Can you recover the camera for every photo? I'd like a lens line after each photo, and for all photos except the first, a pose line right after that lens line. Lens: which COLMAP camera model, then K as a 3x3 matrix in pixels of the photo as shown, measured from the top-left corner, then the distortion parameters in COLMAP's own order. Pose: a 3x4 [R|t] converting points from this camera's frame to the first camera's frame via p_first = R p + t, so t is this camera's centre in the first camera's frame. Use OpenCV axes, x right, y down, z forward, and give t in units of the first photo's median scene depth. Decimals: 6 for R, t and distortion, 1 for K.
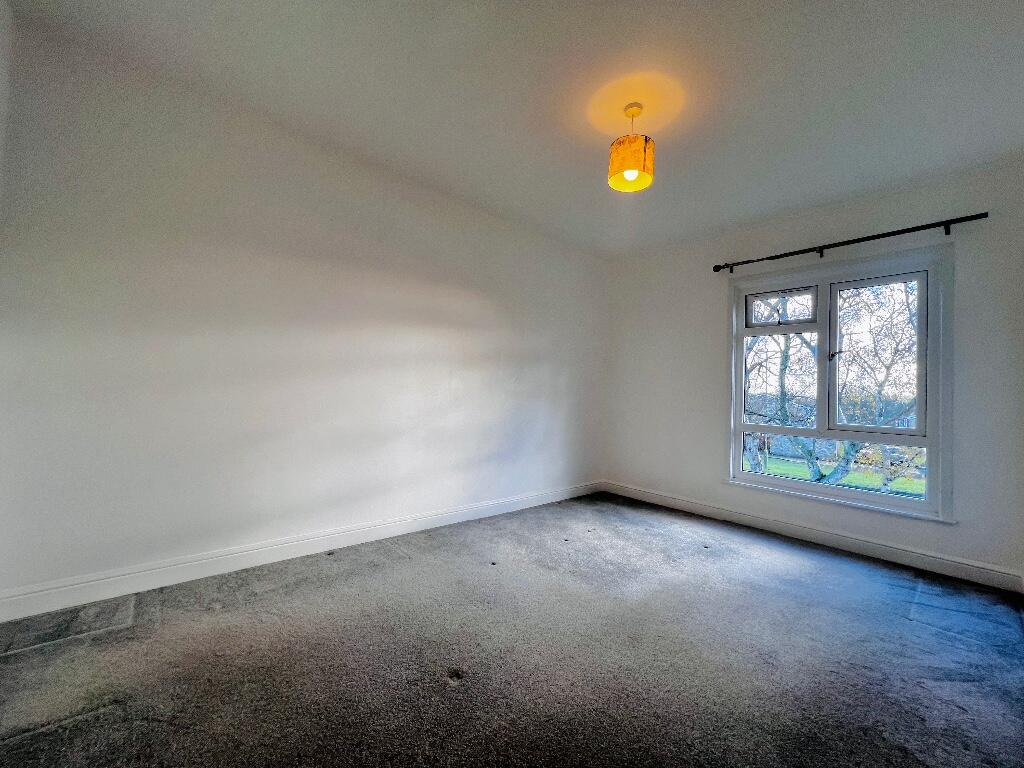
lens RADIAL K [[409.2, 0, 512.0], [0, 409.2, 384.0], [0, 0, 1]] dist [-0.003308, -0.000220]
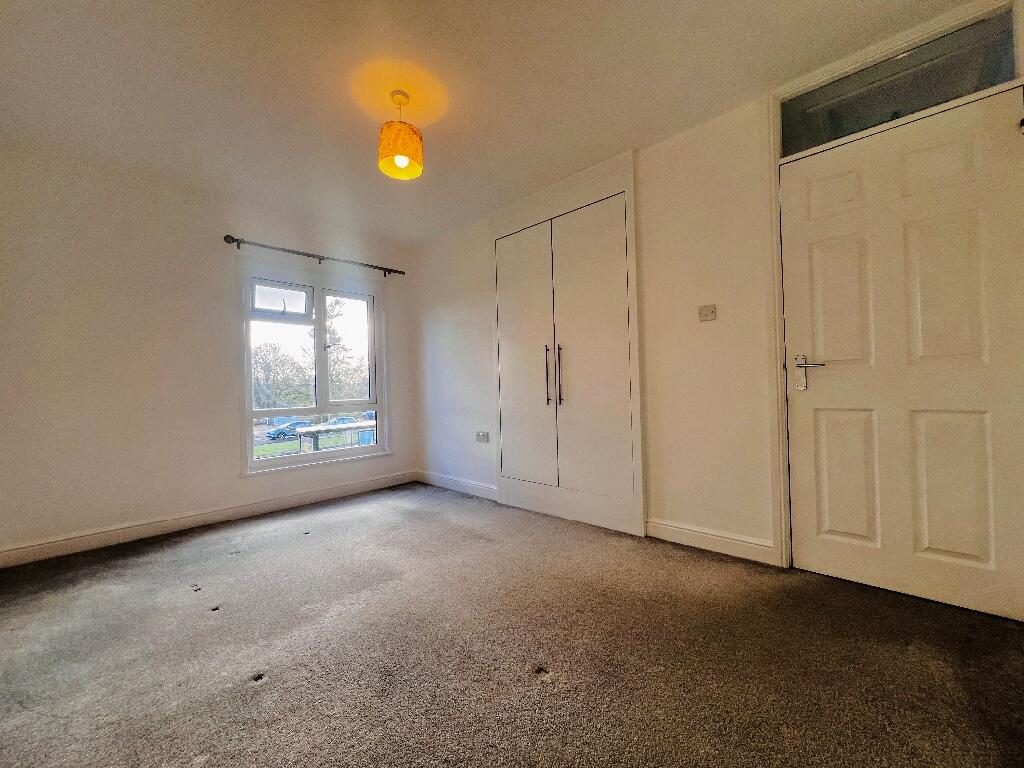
lens RADIAL K [[409.2, 0, 512.0], [0, 409.2, 384.0], [0, 0, 1]] dist [-0.003308, -0.000220]
pose [[-0.076358, -0.030659, 0.996609, -0.481528], [0.005252, 0.999501, 0.031151, 0.006729], [-0.997067, 0.007613, -0.076159, 0.510262]]
